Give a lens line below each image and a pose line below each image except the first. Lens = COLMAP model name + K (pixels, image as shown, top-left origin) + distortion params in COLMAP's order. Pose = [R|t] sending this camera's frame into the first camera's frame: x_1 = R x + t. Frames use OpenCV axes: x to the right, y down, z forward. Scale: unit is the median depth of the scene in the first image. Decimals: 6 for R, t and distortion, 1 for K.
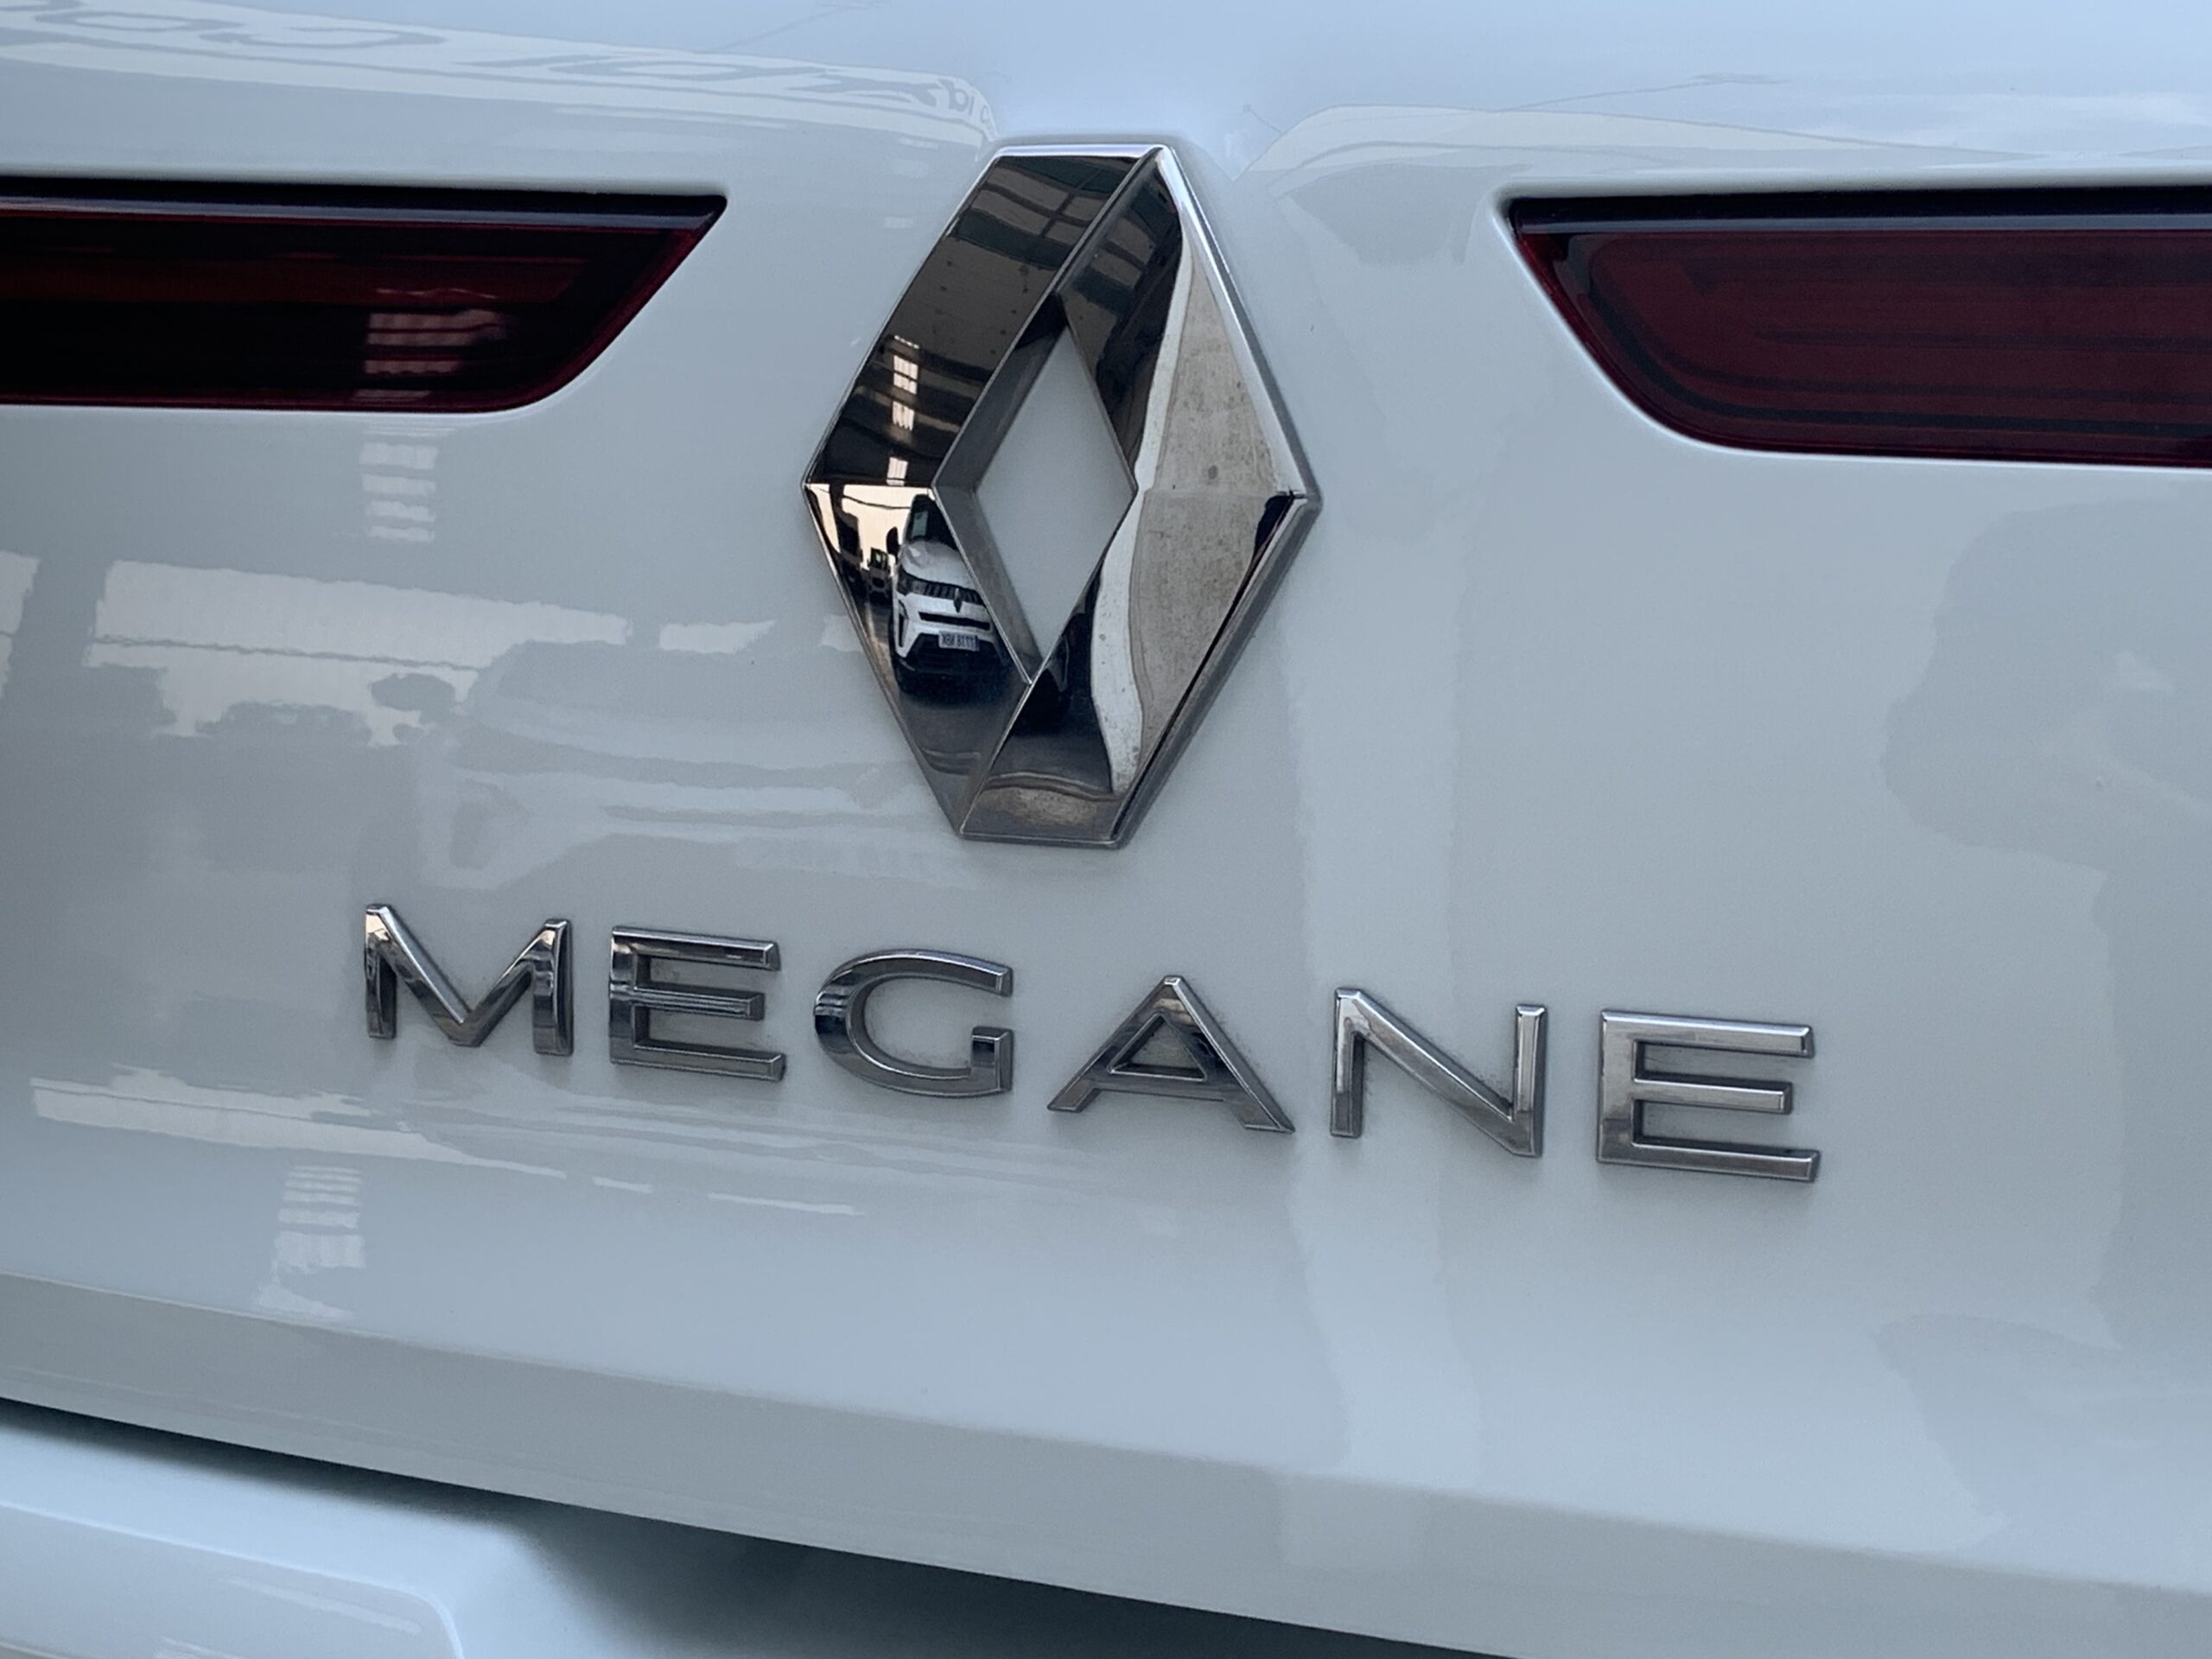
lens RADIAL K [[3327.2, 0, 1106.0], [0, 3327.2, 829.5], [0, 0, 1]] dist [0.007599, 0.006952]
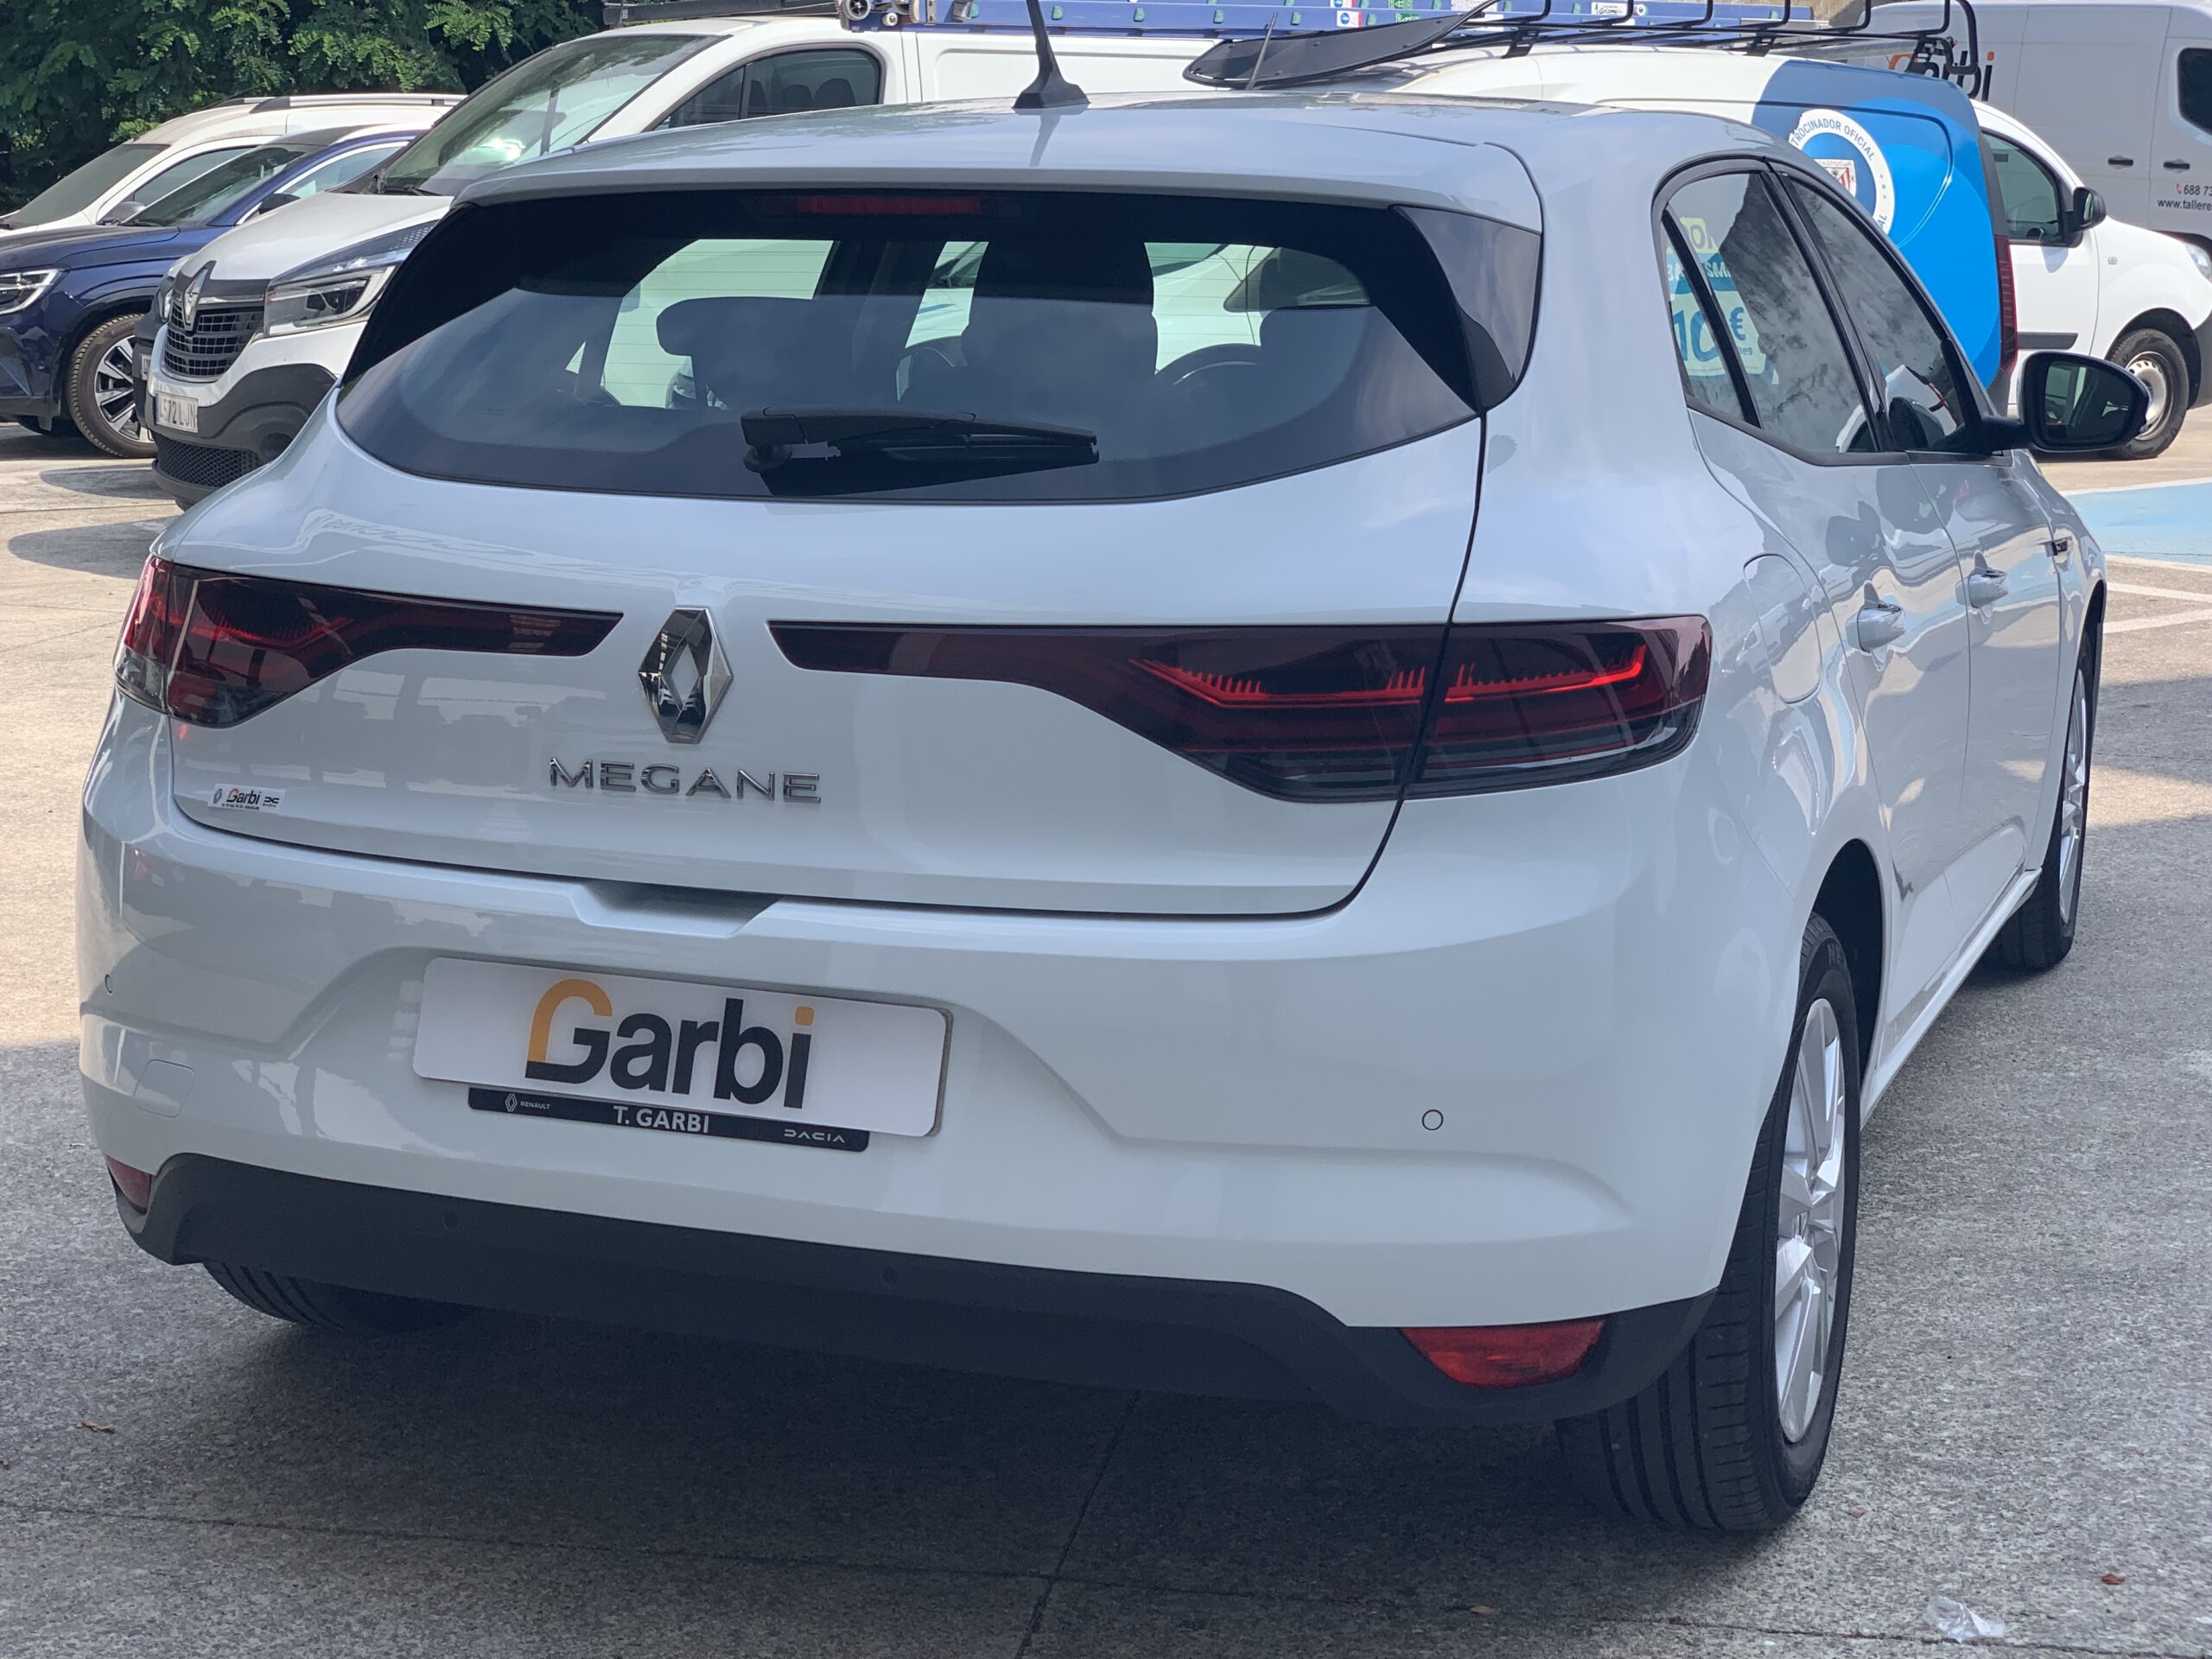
lens RADIAL K [[3350.8, 0, 1106.0], [0, 3350.8, 829.5], [0, 0, 1]] dist [-0.018644, 0.704294]
pose [[0.997778, -0.017591, 0.064255, 0.299517], [0.016565, 0.999727, 0.016471, 0.062549], [-0.064528, -0.015370, 0.997798, -4.268005]]
